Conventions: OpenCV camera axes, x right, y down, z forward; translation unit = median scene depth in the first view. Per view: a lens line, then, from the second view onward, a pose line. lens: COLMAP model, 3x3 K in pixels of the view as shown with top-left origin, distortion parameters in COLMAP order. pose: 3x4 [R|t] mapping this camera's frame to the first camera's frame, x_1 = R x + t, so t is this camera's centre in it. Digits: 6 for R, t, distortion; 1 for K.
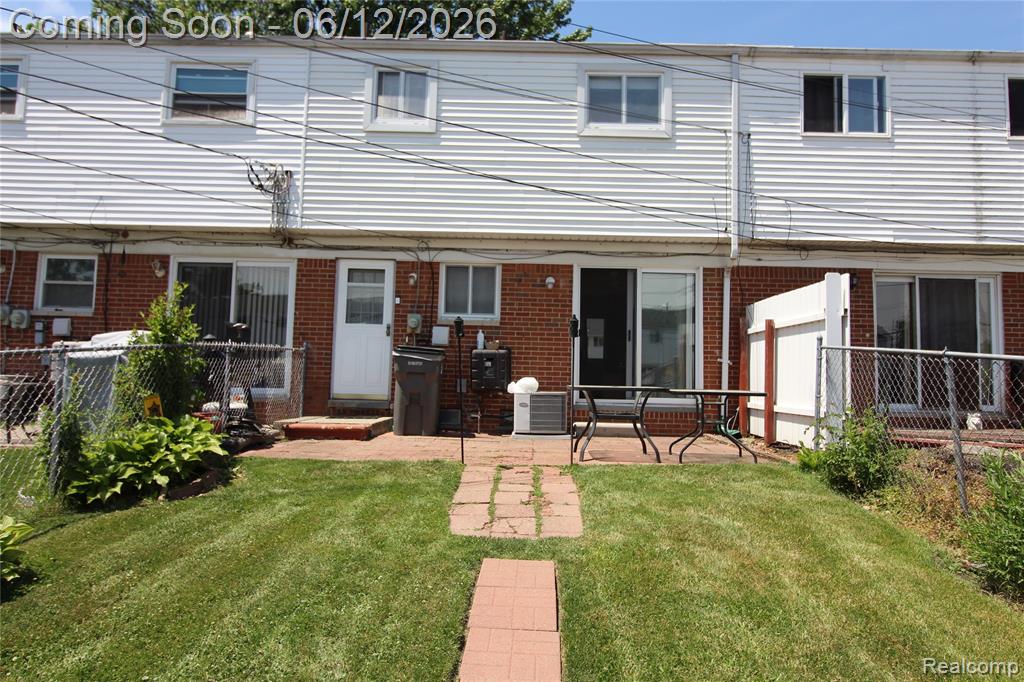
lens RADIAL K [[664.0, 0, 520.2], [0, 664.0, 324.7], [0, 0, 1]] dist [0.002242, -0.003196]
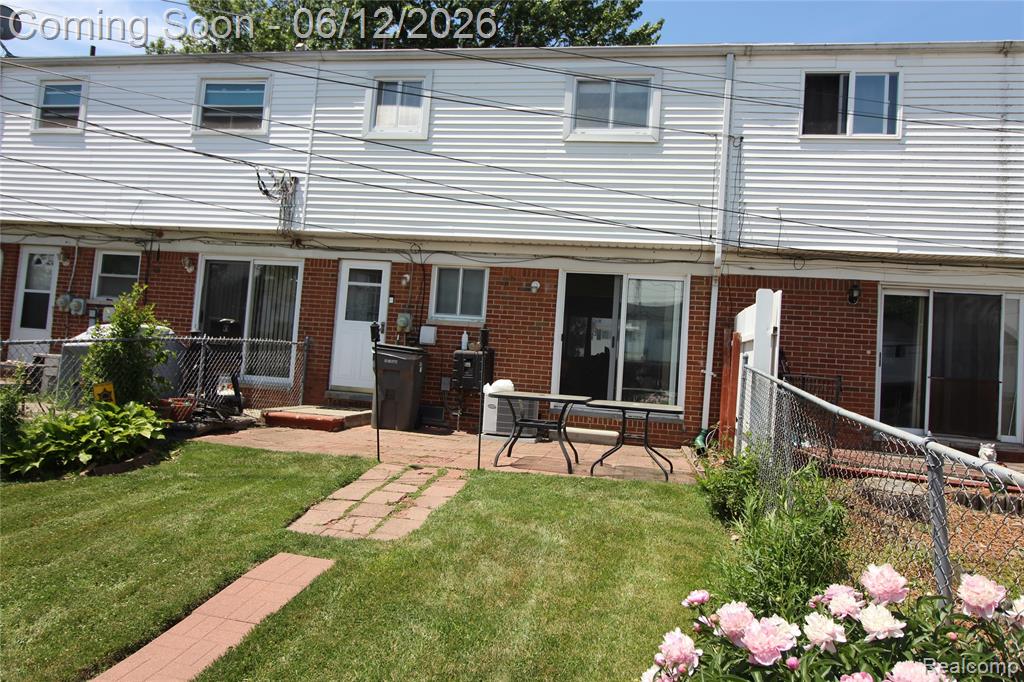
lens RADIAL K [[664.0, 0, 520.2], [0, 664.0, 324.7], [0, 0, 1]] dist [0.002242, -0.003196]
pose [[0.984368, 0.035514, -0.172508, 0.200769], [-0.033373, 0.999326, 0.015299, -0.020415], [0.172935, -0.009302, 0.984889, -0.001082]]
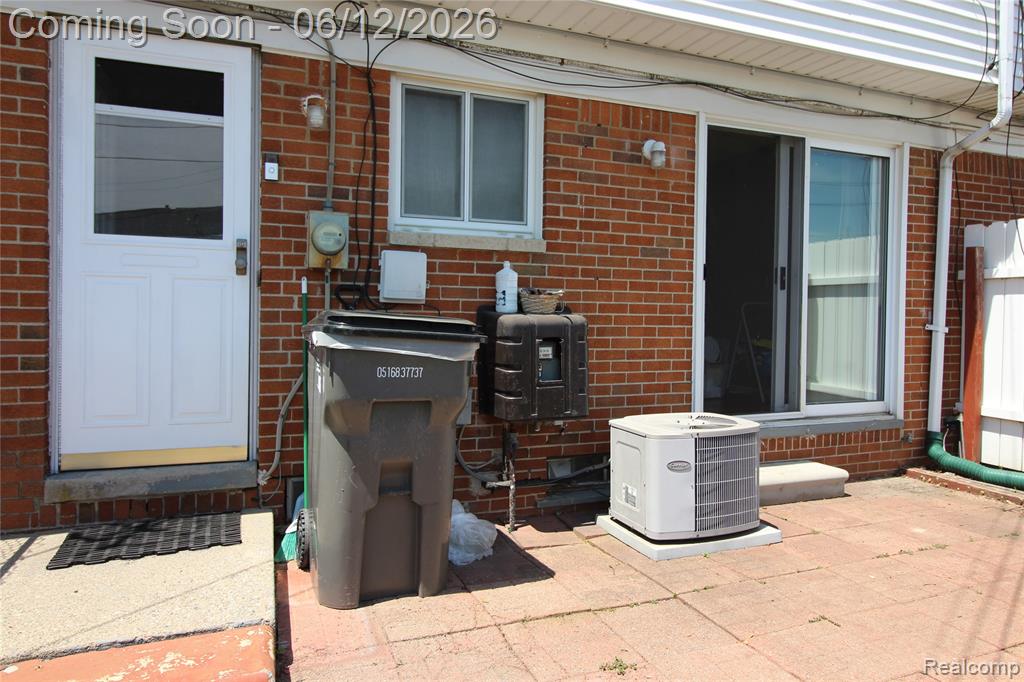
lens RADIAL K [[664.0, 0, 520.2], [0, 664.0, 324.7], [0, 0, 1]] dist [0.002242, -0.003196]
pose [[0.924316, -0.019316, 0.381139, -0.199439], [-0.021366, 0.994533, 0.102218, 0.004477], [-0.381029, -0.102625, 0.918850, 0.634716]]
